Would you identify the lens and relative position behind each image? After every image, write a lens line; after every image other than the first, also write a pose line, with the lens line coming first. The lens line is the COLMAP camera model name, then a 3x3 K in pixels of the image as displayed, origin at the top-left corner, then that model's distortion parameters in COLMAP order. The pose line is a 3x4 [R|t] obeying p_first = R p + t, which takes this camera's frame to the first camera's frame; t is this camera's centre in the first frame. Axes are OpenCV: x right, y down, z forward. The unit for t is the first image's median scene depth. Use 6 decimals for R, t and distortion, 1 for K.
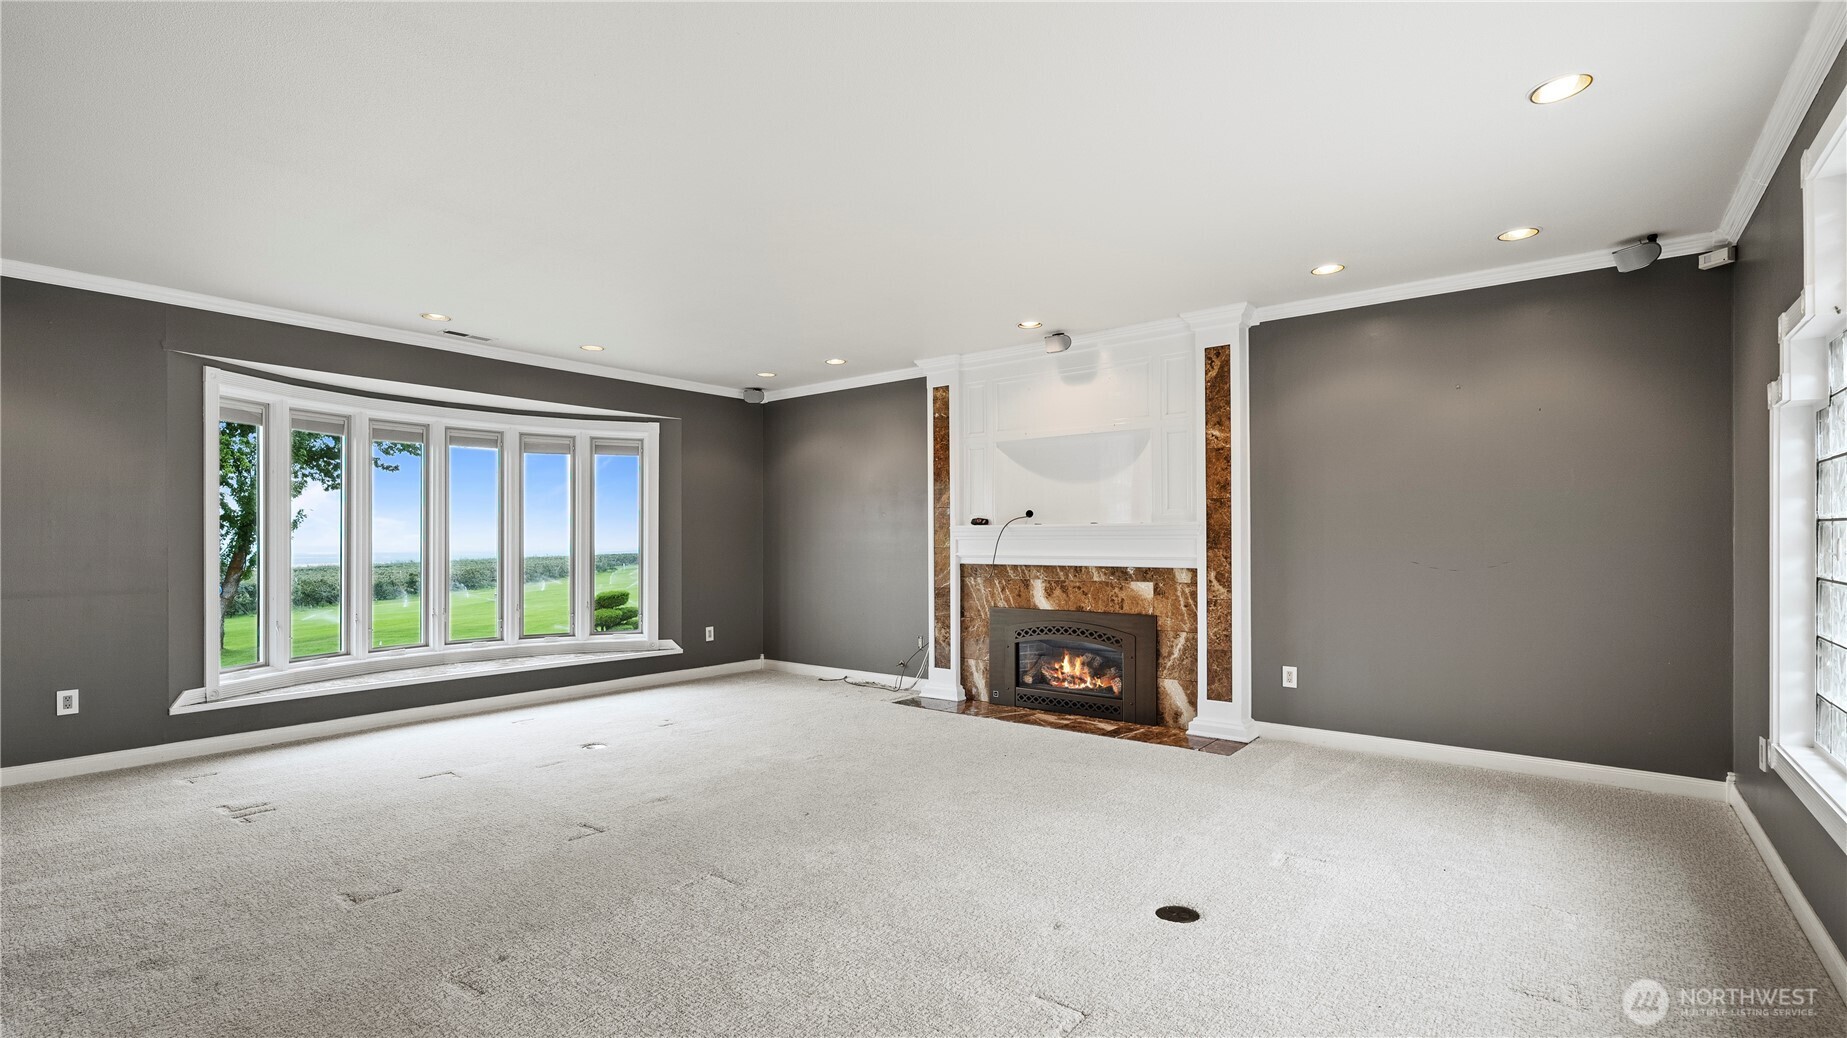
lens RADIAL K [[823.9, 0, 925.7], [0, 823.9, 547.9], [0, 0, 1]] dist [0.000569, 0.000133]
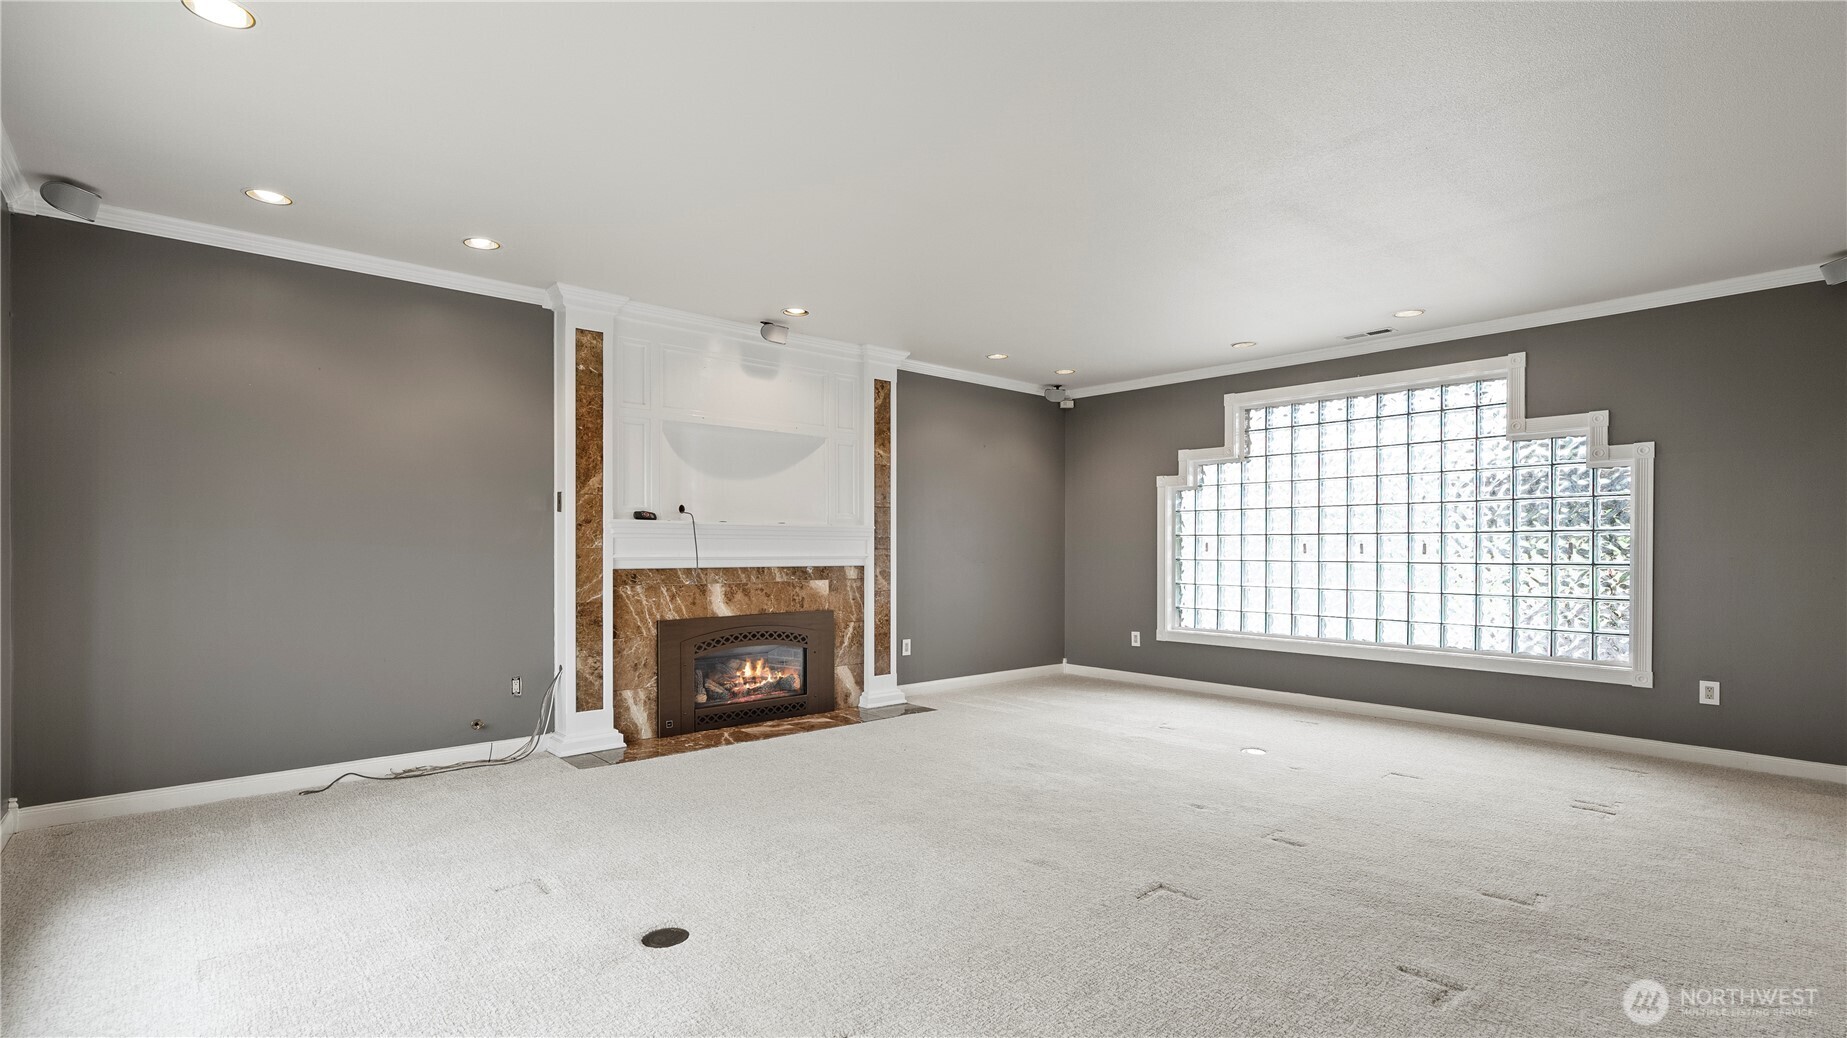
lens RADIAL K [[878.2, 0, 925.5], [0, 878.2, 545.1], [0, 0, 1]] dist [-0.000042, 0.000031]
pose [[0.168396, -0.001880, 0.985718, -0.790311], [-0.003450, 0.999991, 0.002497, -0.006818], [-0.985713, -0.003821, 0.168388, 0.635640]]
